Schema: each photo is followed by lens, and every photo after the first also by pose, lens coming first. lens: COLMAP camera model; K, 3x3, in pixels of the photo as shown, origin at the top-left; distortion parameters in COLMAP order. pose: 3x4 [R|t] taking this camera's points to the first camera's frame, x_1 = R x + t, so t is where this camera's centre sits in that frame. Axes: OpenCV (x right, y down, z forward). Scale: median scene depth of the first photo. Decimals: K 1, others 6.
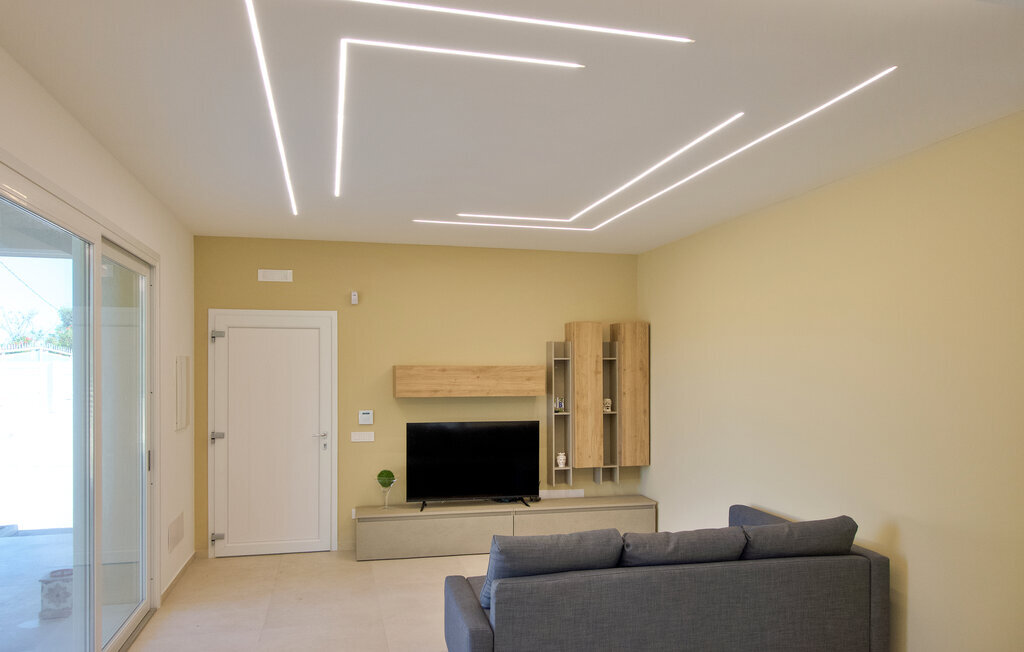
lens RADIAL K [[732.5, 0, 512.0], [0, 732.5, 375.6], [0, 0, 1]] dist [-0.001318, -0.001577]
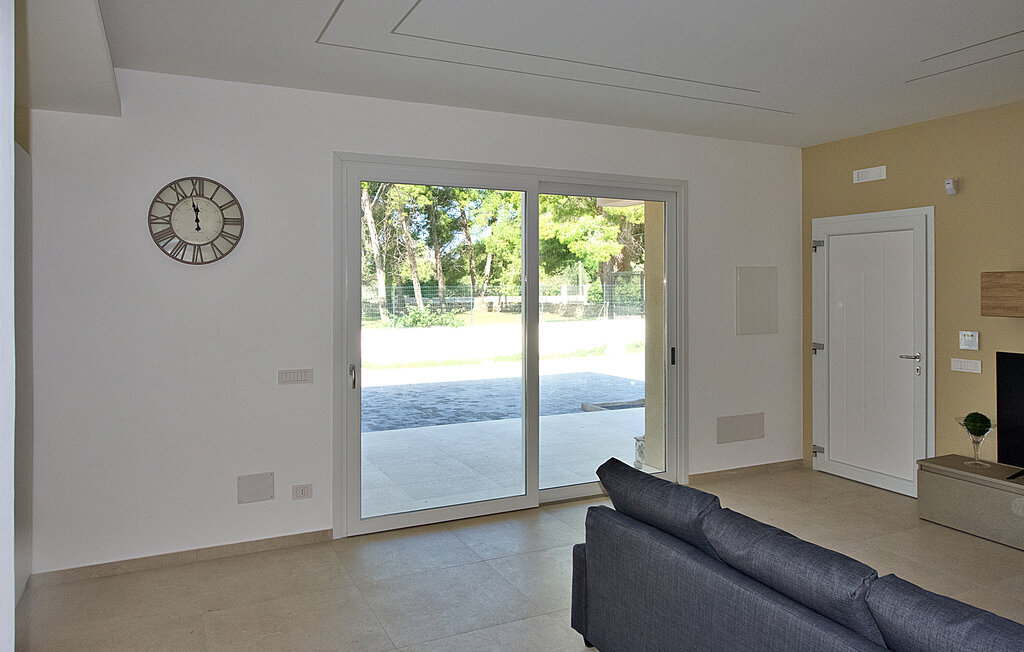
lens RADIAL K [[733.6, 0, 511.9], [0, 733.6, 278.2], [0, 0, 1]] dist [0.000651, 0.000864]
pose [[0.187904, -0.007737, -0.982157, 0.462587], [-0.009348, 0.999910, -0.009665, 0.003529], [0.982143, 0.010997, 0.187815, 0.387732]]
